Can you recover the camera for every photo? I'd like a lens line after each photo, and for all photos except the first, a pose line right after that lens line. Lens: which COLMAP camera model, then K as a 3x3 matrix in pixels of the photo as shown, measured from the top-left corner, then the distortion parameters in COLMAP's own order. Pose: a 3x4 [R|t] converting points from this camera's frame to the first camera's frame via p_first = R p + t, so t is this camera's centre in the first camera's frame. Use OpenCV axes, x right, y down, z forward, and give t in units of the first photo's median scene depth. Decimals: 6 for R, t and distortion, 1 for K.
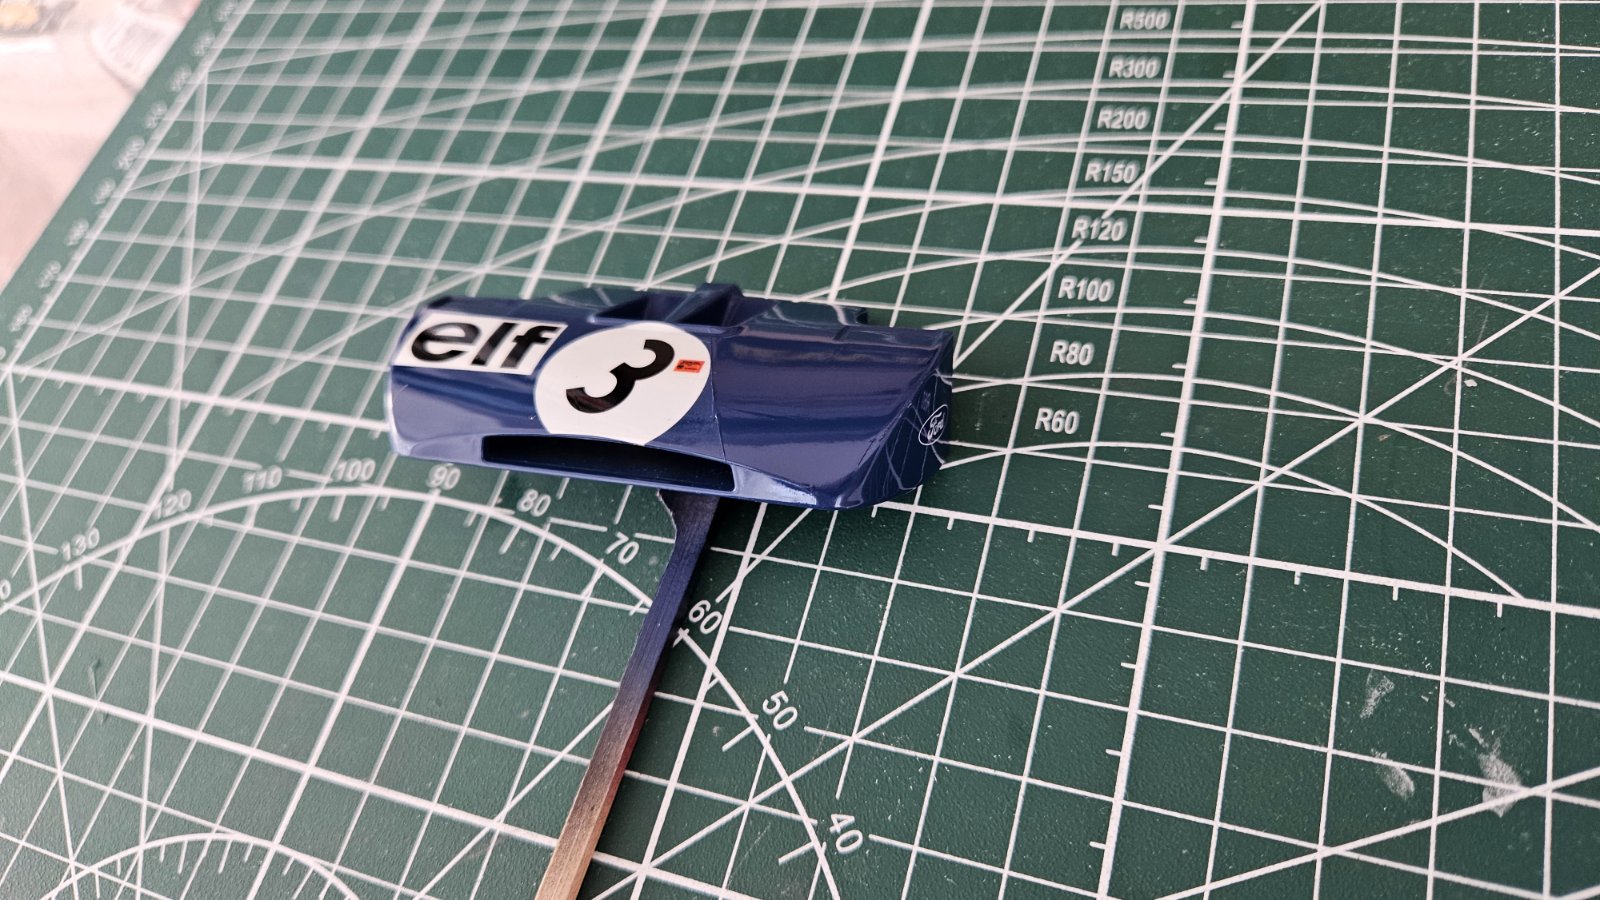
lens RADIAL K [[1131.9, 0, 800.1], [0, 1131.9, 482.7], [0, 0, 1]] dist [-0.004449, -0.035183]
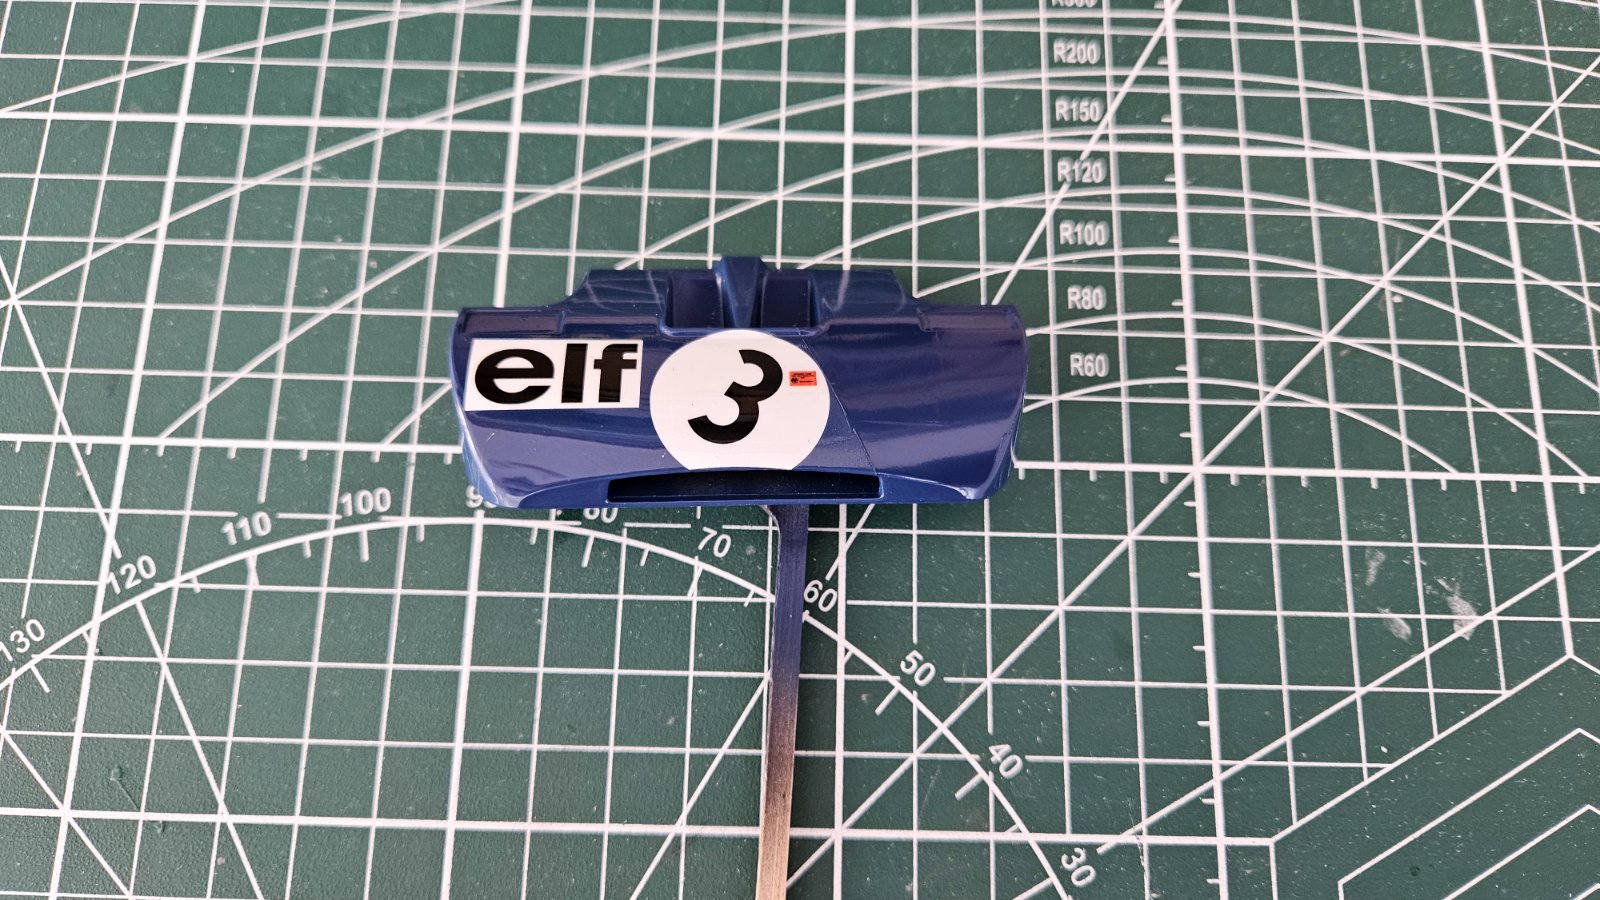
lens RADIAL K [[1131.9, 0, 800.1], [0, 1131.9, 482.7], [0, 0, 1]] dist [-0.004449, -0.035183]
pose [[0.926407, -0.192133, 0.323814, -0.422334], [0.112585, 0.962013, 0.248708, -0.250554], [-0.359298, -0.193948, 0.912847, 0.043866]]
